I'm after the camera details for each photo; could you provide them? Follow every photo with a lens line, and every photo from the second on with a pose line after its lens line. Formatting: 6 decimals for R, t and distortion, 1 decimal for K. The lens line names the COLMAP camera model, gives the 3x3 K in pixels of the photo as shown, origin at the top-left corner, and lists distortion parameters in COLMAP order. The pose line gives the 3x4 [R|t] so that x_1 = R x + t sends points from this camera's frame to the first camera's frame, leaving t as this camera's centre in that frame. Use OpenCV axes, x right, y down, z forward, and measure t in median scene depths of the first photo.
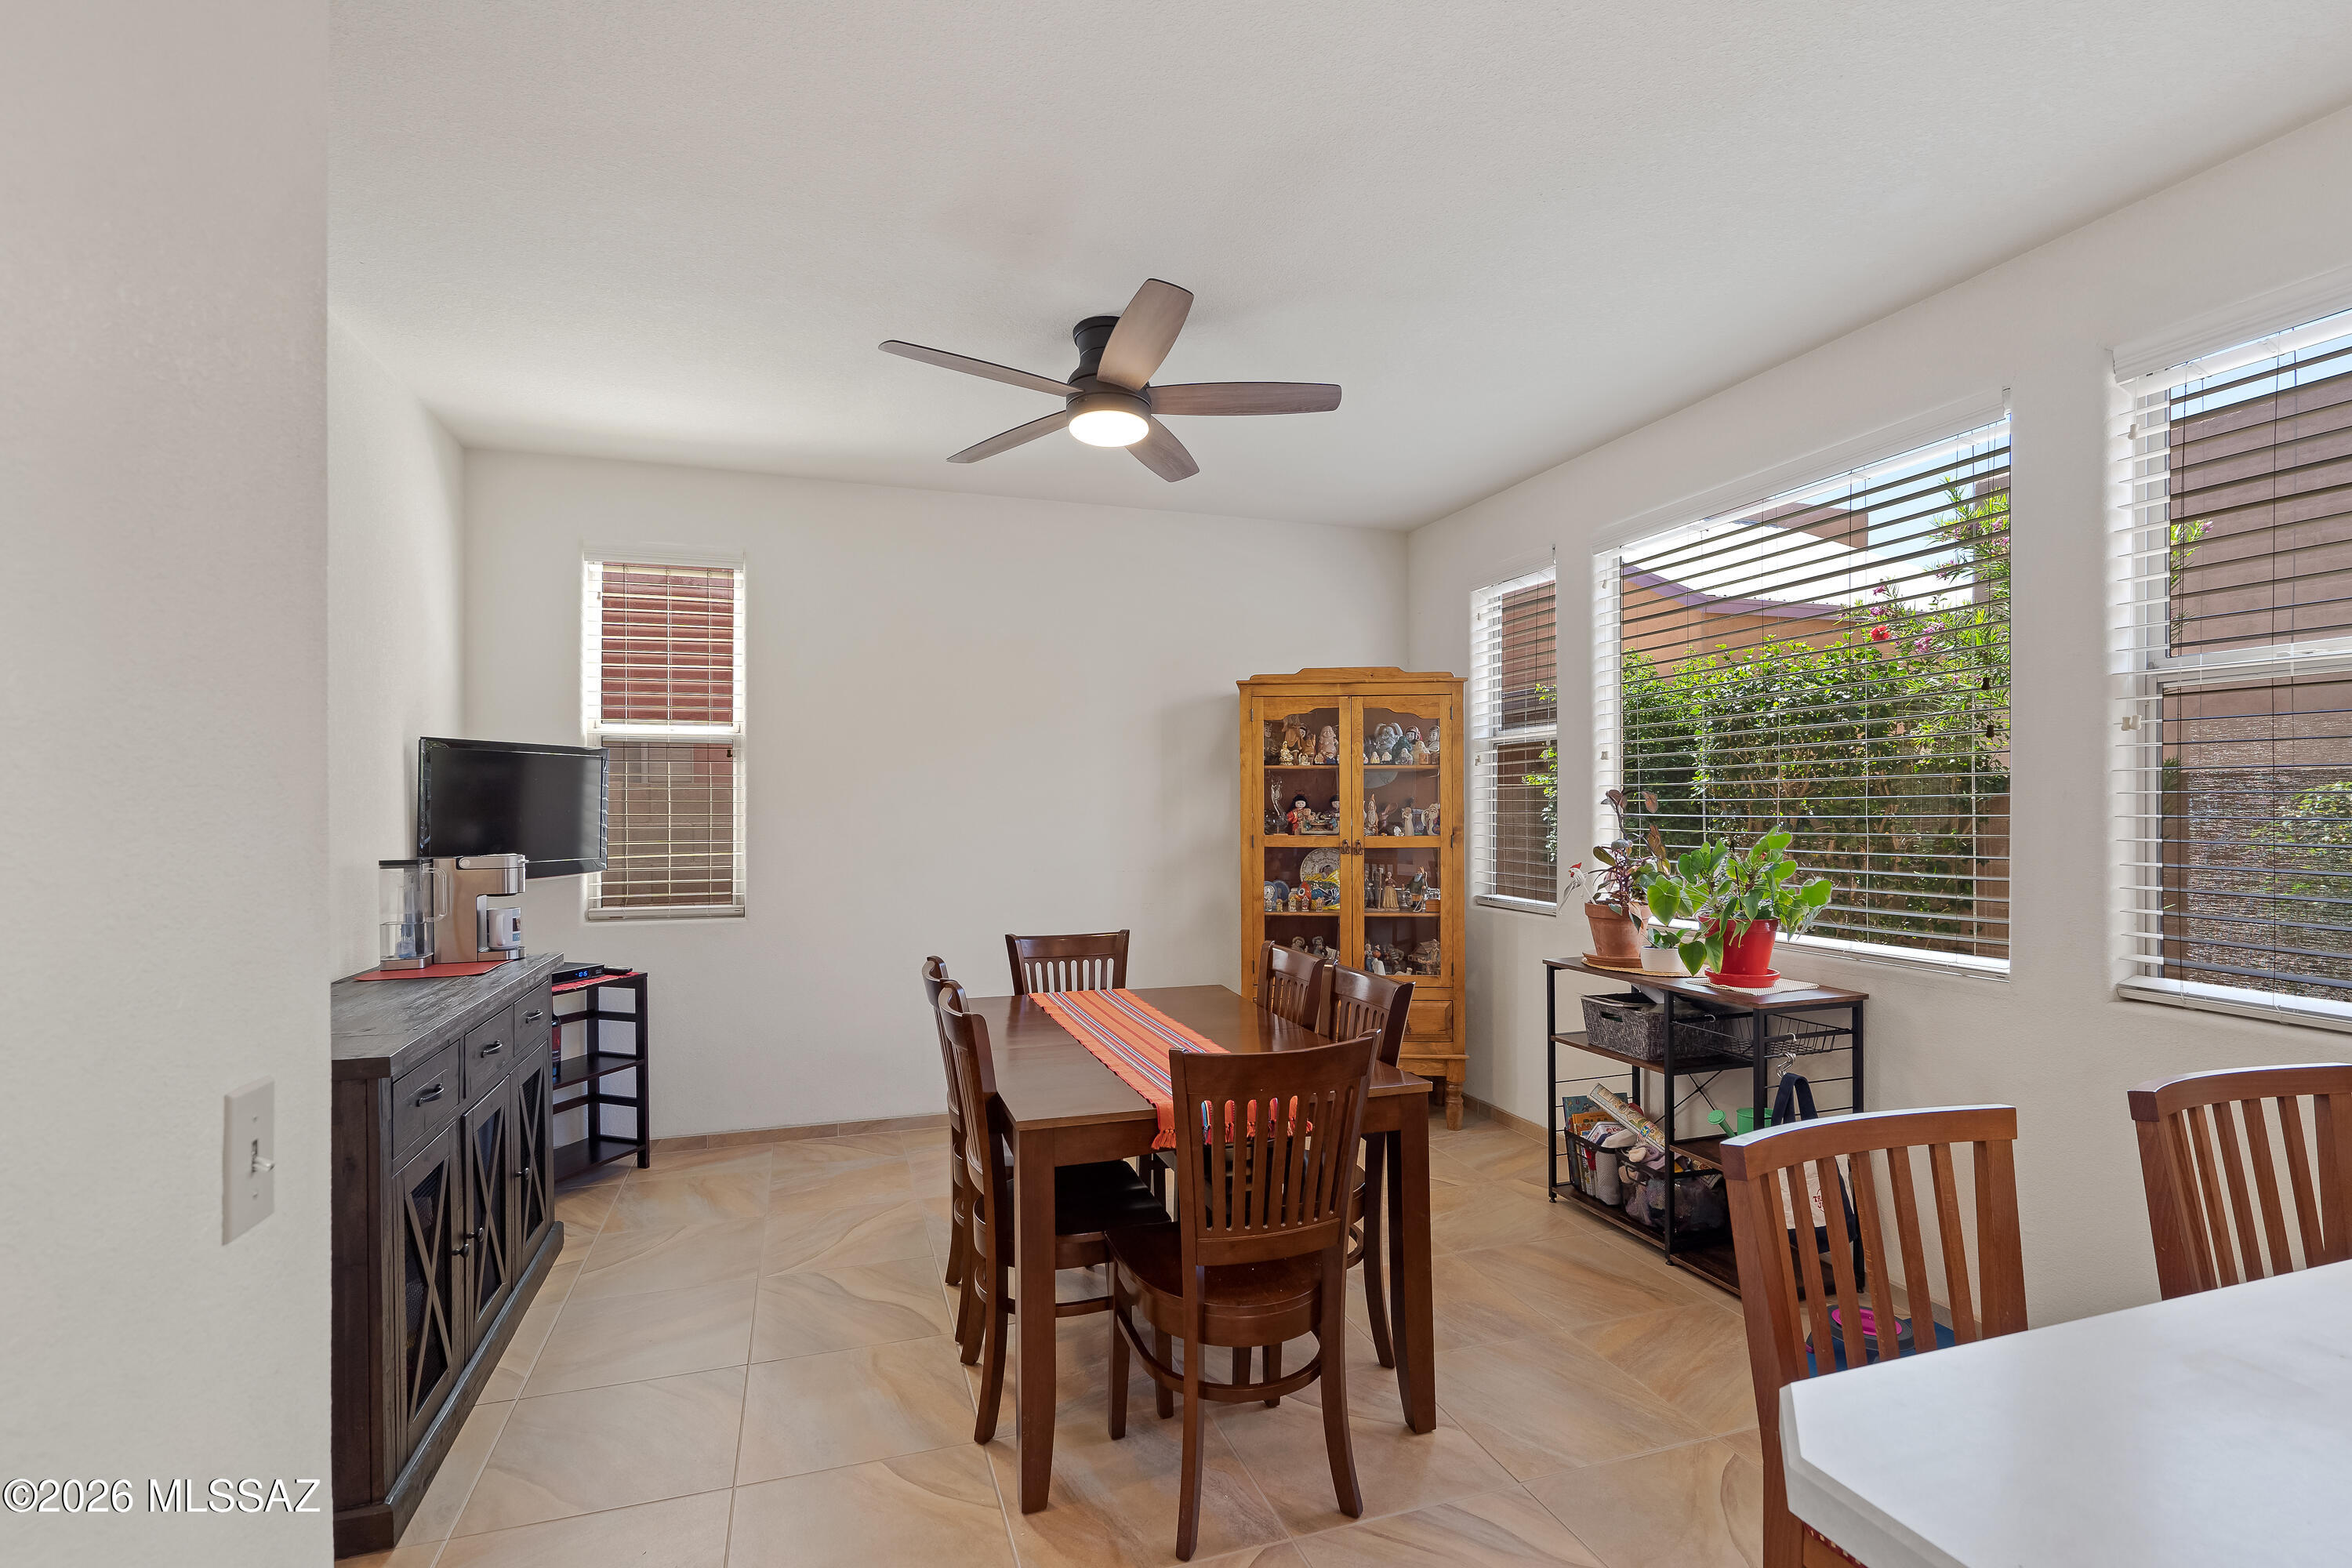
lens RADIAL K [[1077.4, 0, 1180.4], [0, 1077.4, 798.9], [0, 0, 1]] dist [-0.007422, 0.002866]
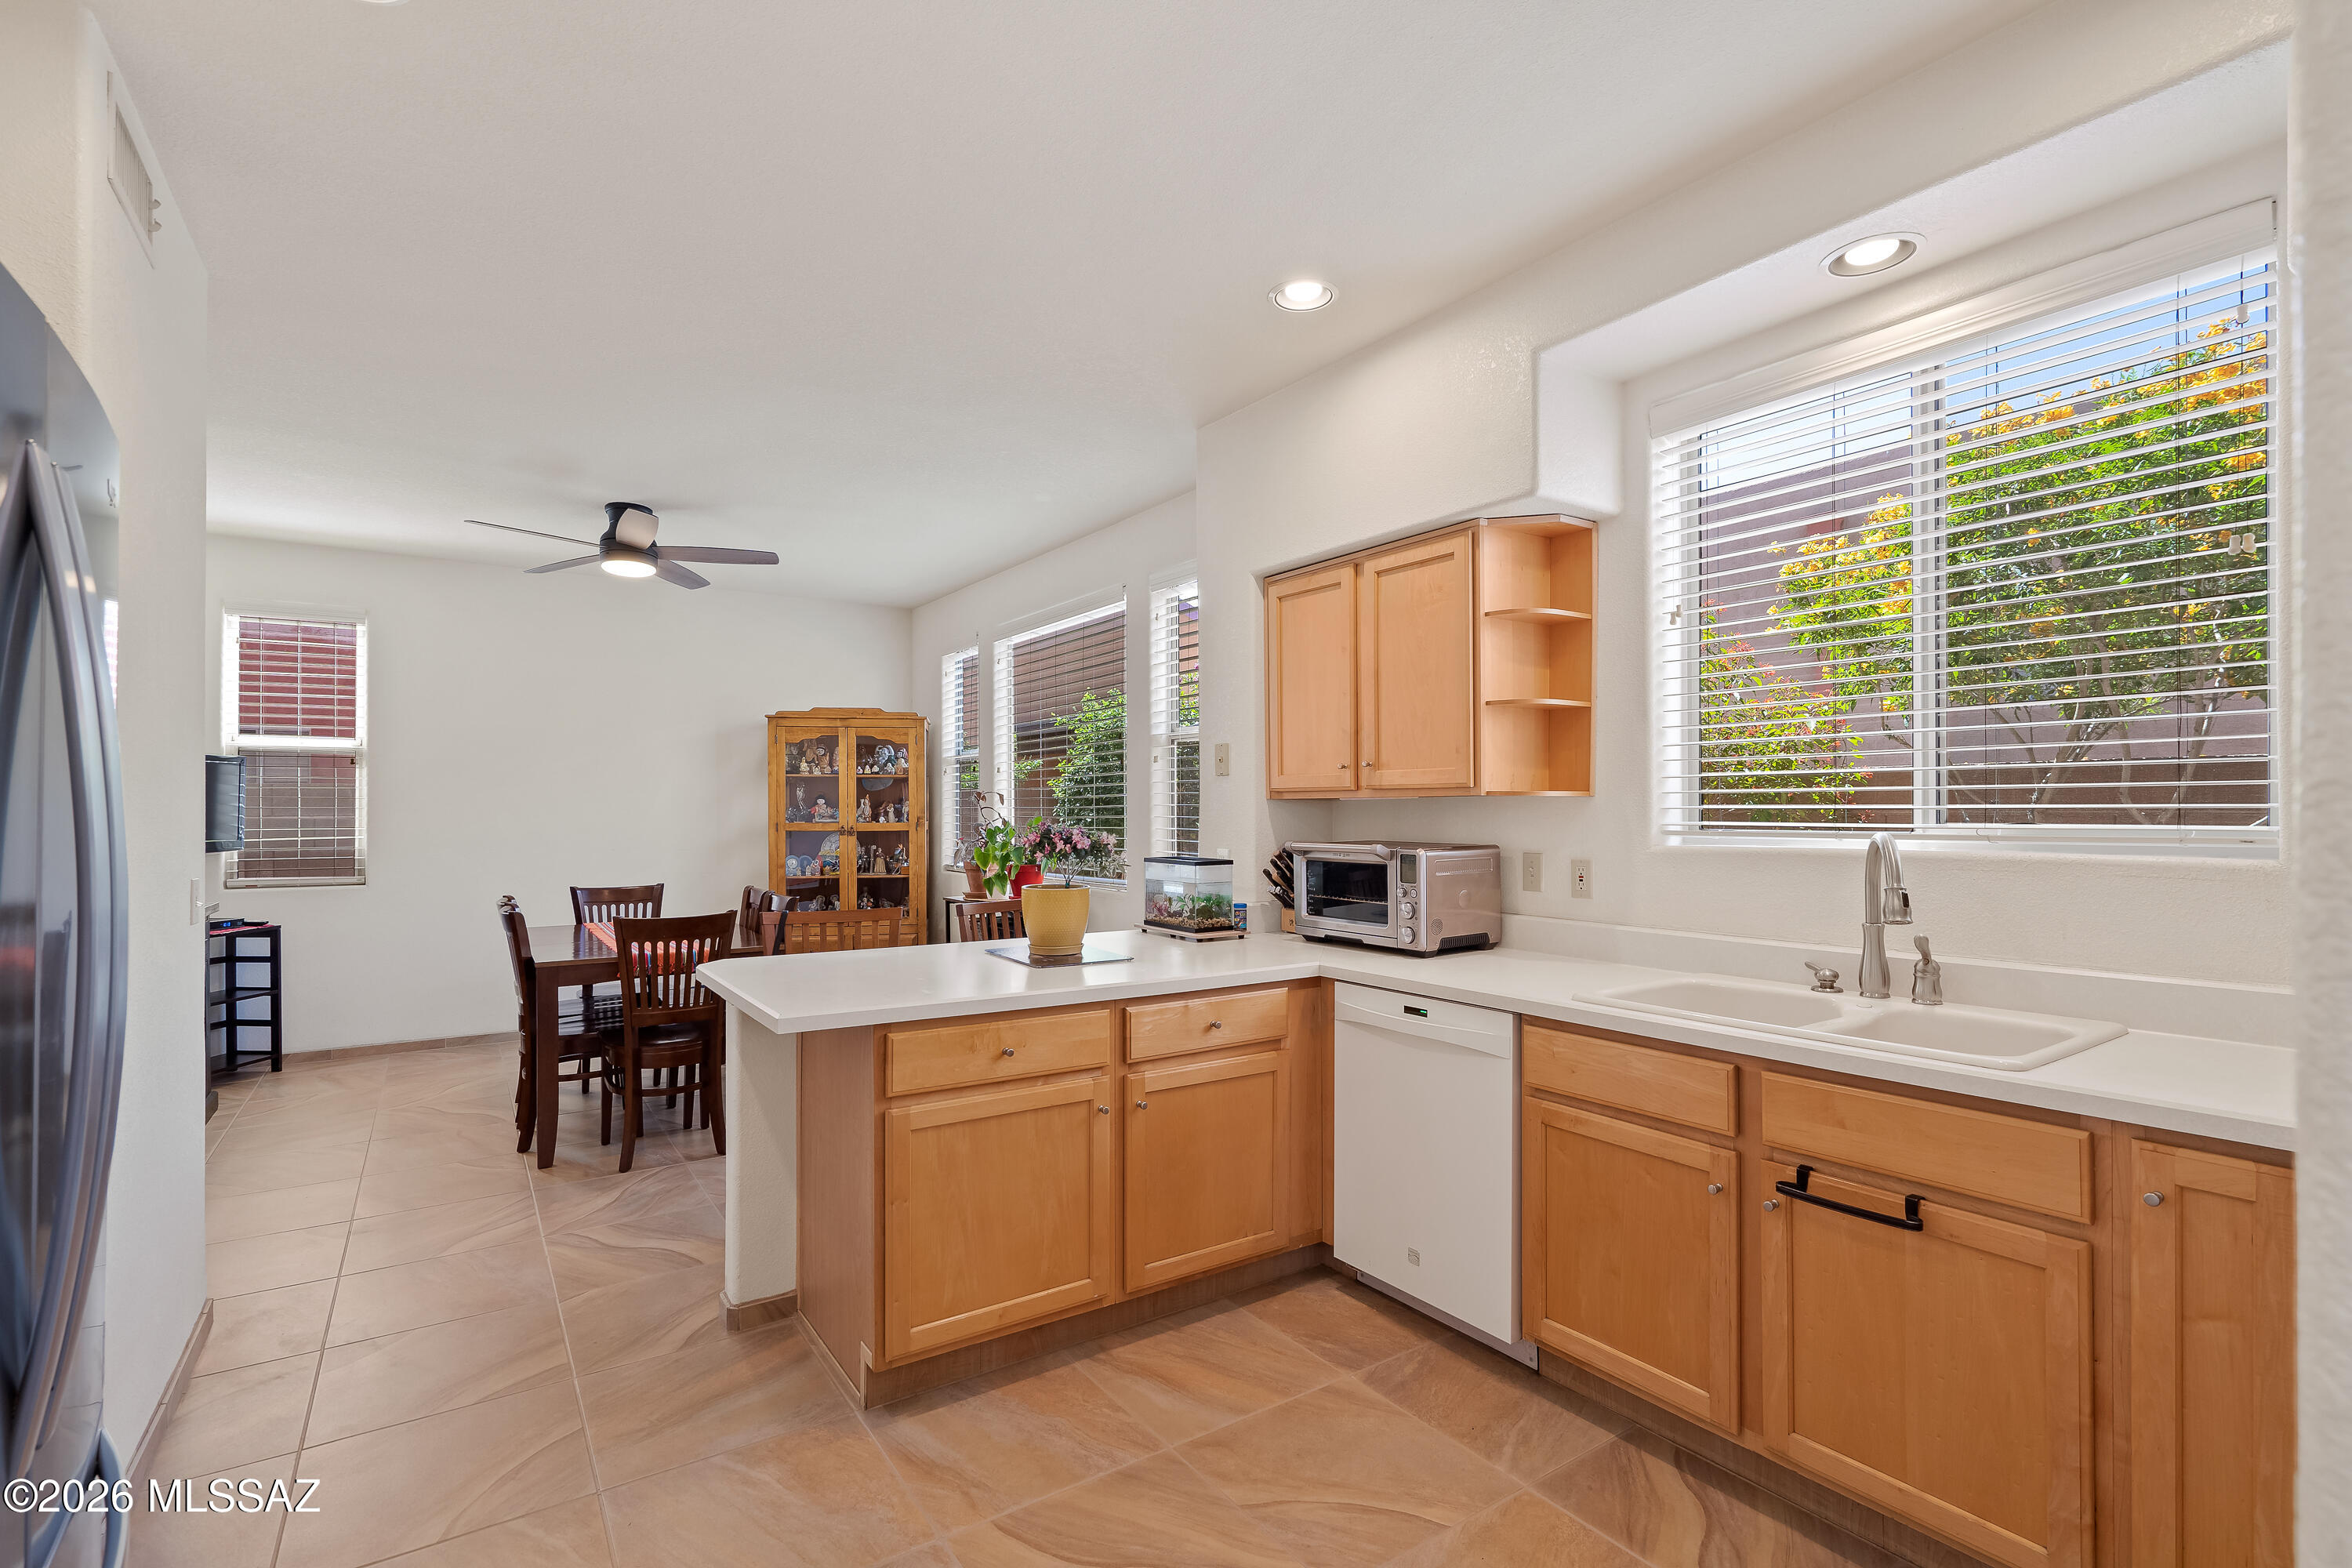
lens RADIAL K [[1077.4, 0, 1184.9], [0, 1077.4, 798.4], [0, 0, 1]] dist [-0.007422, 0.002866]
pose [[0.963237, 0.002632, 0.268639, 0.215965], [-0.001402, 0.999988, -0.004768, 0.007955], [-0.268649, 0.004216, 0.963229, -0.556316]]
